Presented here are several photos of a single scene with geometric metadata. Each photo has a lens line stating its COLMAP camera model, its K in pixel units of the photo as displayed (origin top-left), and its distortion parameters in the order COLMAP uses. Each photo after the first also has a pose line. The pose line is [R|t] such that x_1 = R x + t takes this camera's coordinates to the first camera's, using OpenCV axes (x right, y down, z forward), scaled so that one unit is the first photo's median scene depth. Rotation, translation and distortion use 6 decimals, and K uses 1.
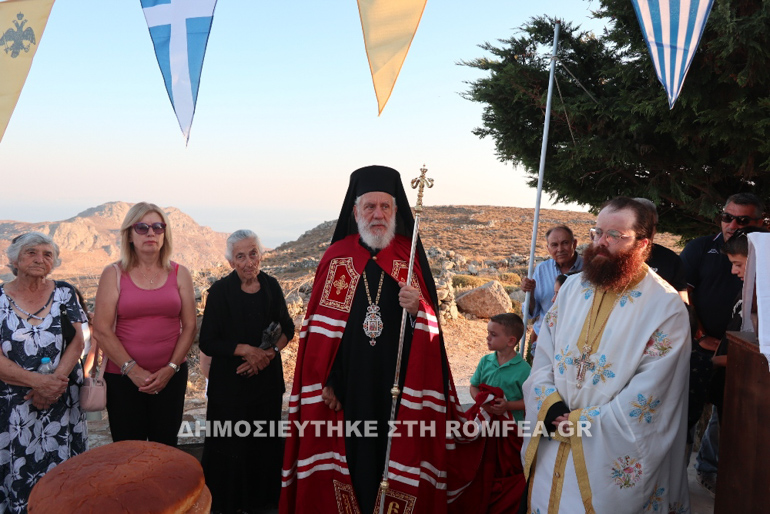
lens RADIAL K [[537.3, 0, 381.5], [0, 537.3, 252.4], [0, 0, 1]] dist [-0.009093, -0.004176]
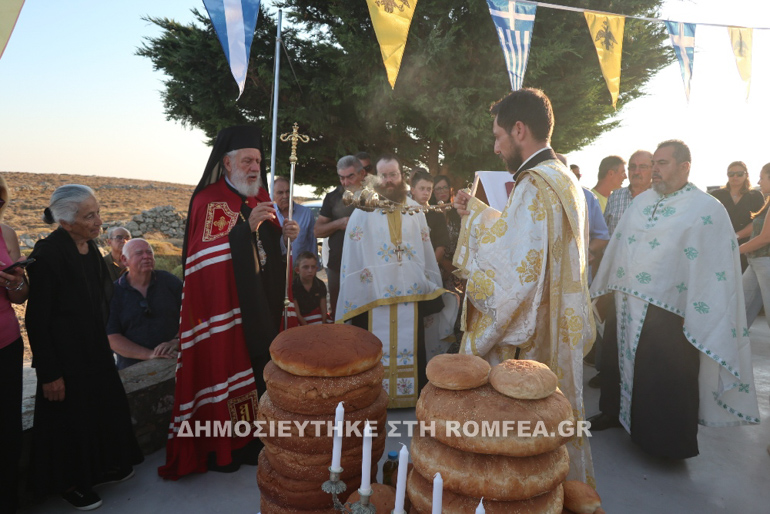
lens RADIAL K [[537.3, 0, 391.8], [0, 537.3, 256.5], [0, 0, 1]] dist [-0.009093, -0.004176]
pose [[0.657884, -0.122979, 0.743011, -0.412142], [0.068983, 0.992270, 0.103156, 0.019504], [-0.749953, -0.016609, 0.661282, -0.014968]]
